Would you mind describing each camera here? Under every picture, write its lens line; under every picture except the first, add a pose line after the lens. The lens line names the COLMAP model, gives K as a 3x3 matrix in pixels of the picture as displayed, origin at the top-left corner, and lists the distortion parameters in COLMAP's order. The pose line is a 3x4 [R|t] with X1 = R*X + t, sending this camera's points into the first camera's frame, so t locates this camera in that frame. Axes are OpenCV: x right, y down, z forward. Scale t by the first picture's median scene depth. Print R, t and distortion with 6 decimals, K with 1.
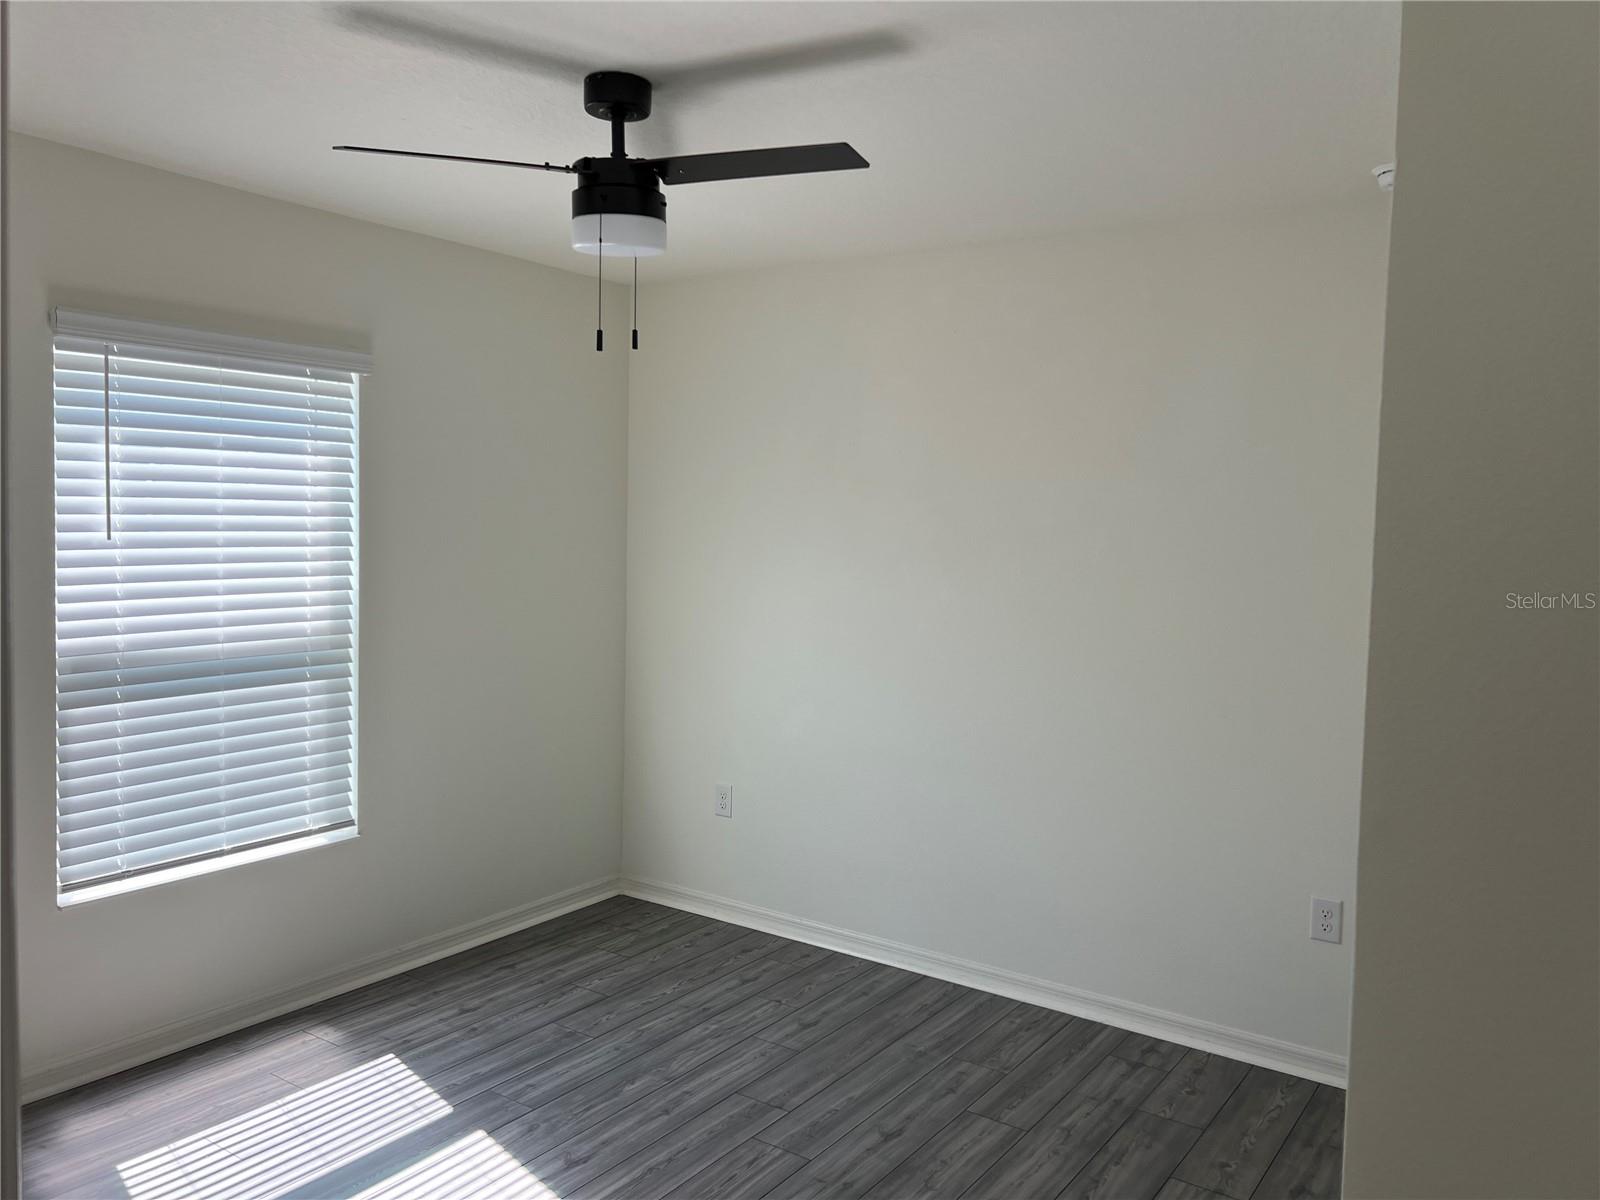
lens RADIAL K [[1225.4, 0, 797.4], [0, 1225.4, 593.9], [0, 0, 1]] dist [0.065121, -0.007139]
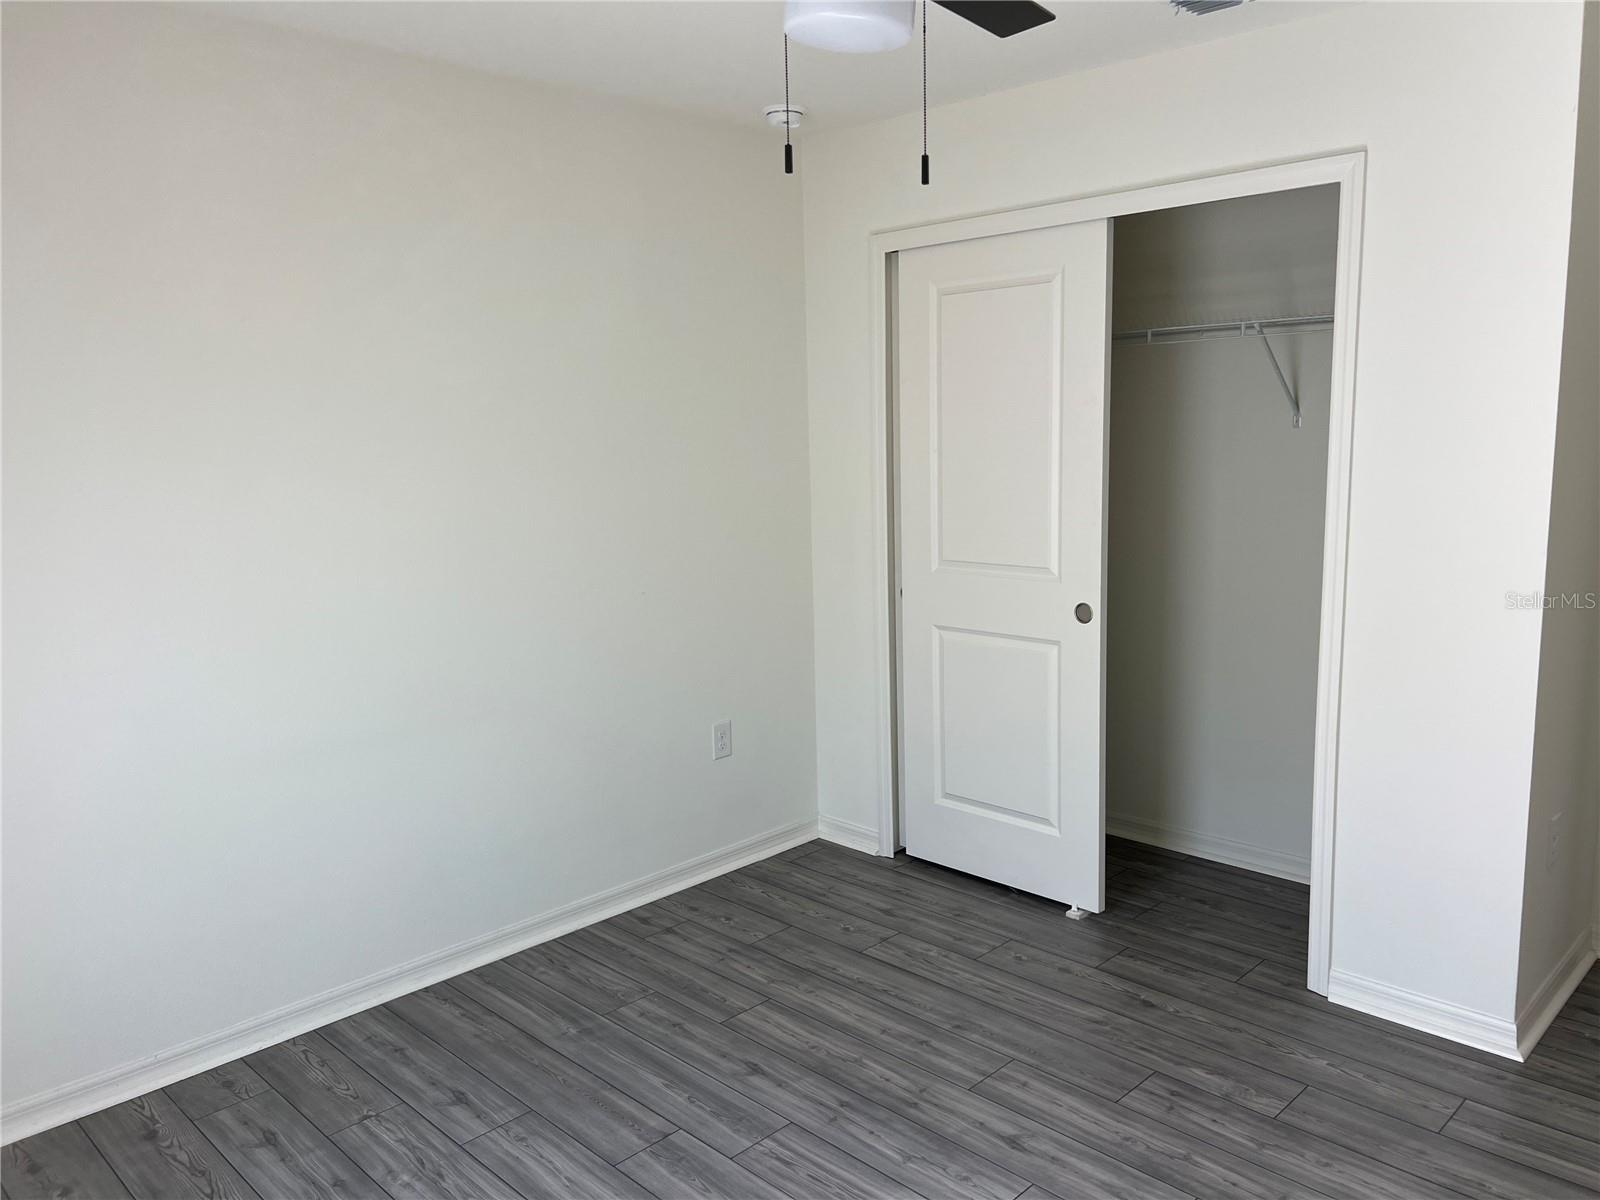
lens RADIAL K [[1225.4, 0, 805.8], [0, 1225.4, 605.3], [0, 0, 1]] dist [0.065121, -0.007139]
pose [[0.185025, -0.179646, 0.966174, -0.699534], [0.099464, 0.981524, 0.163453, -0.054042], [-0.977687, 0.065857, 0.199475, 0.691601]]
